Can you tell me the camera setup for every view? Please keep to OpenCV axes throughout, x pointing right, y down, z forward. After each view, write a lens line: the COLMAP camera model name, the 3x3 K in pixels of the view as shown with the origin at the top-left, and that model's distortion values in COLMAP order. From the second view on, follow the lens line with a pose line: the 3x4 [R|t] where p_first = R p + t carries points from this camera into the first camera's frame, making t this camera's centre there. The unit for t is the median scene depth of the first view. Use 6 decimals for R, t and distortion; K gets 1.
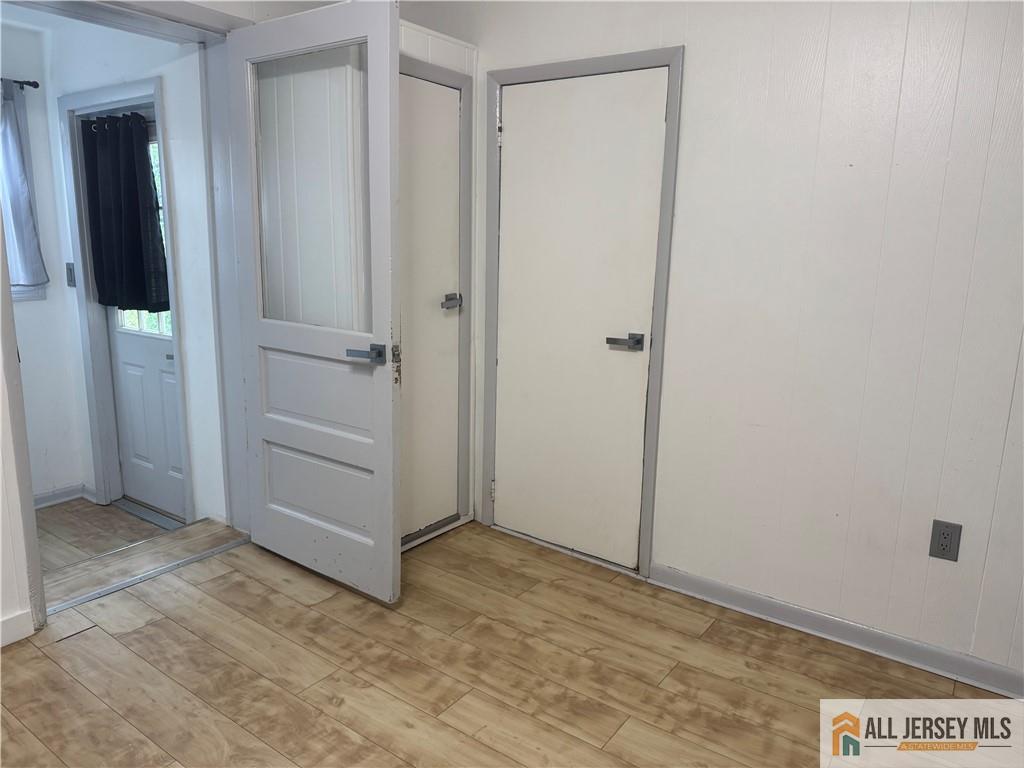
lens RADIAL K [[719.3, 0, 508.9], [0, 719.3, 380.0], [0, 0, 1]] dist [0.005253, -0.024057]
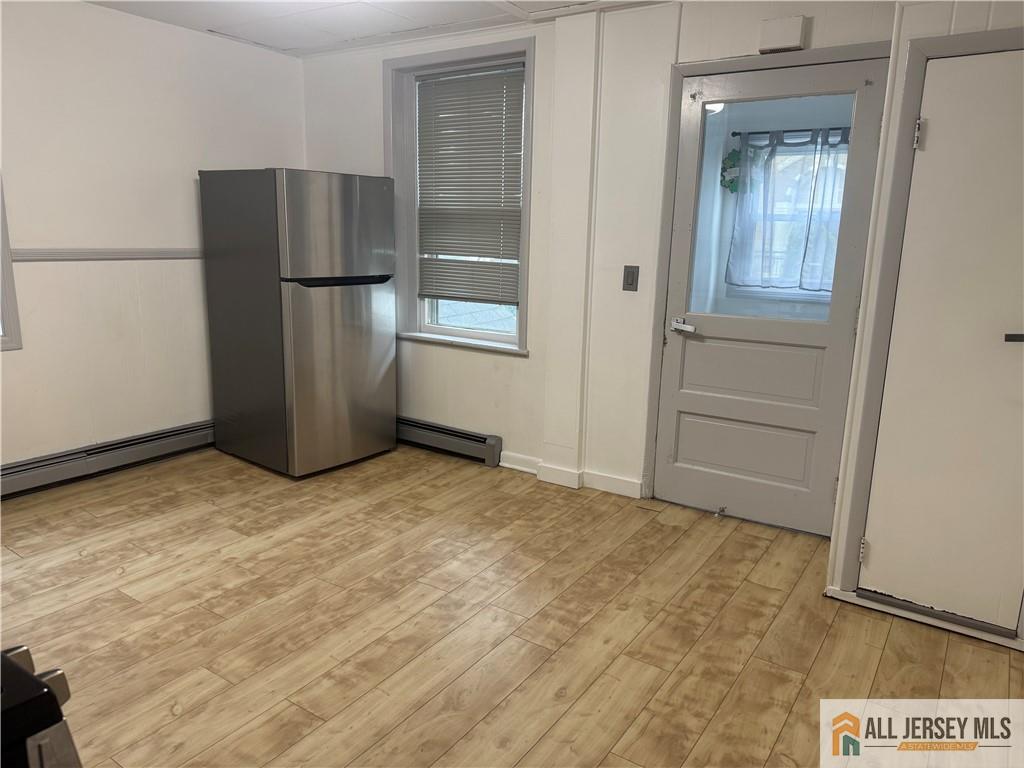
lens RADIAL K [[719.3, 0, 510.5], [0, 719.3, 385.8], [0, 0, 1]] dist [0.005253, -0.024057]
pose [[0.038396, 0.190629, -0.980911, 0.832396], [-0.228718, 0.957252, 0.177079, -0.093438], [0.972735, 0.217552, 0.080355, 0.566441]]
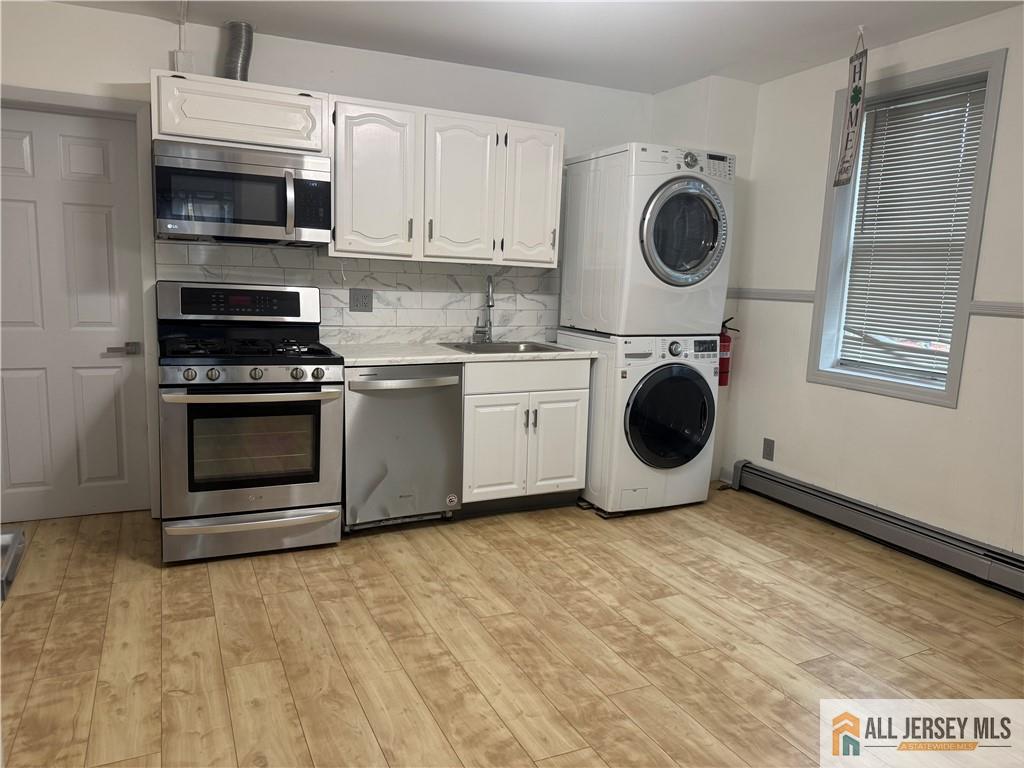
lens RADIAL K [[719.3, 0, 513.0], [0, 719.3, 382.8], [0, 0, 1]] dist [0.005253, -0.024057]
pose [[-0.879466, -0.116599, 0.461458, -0.570323], [0.050155, 0.941428, 0.333462, -0.212320], [-0.473311, 0.316413, -0.822106, 1.182159]]
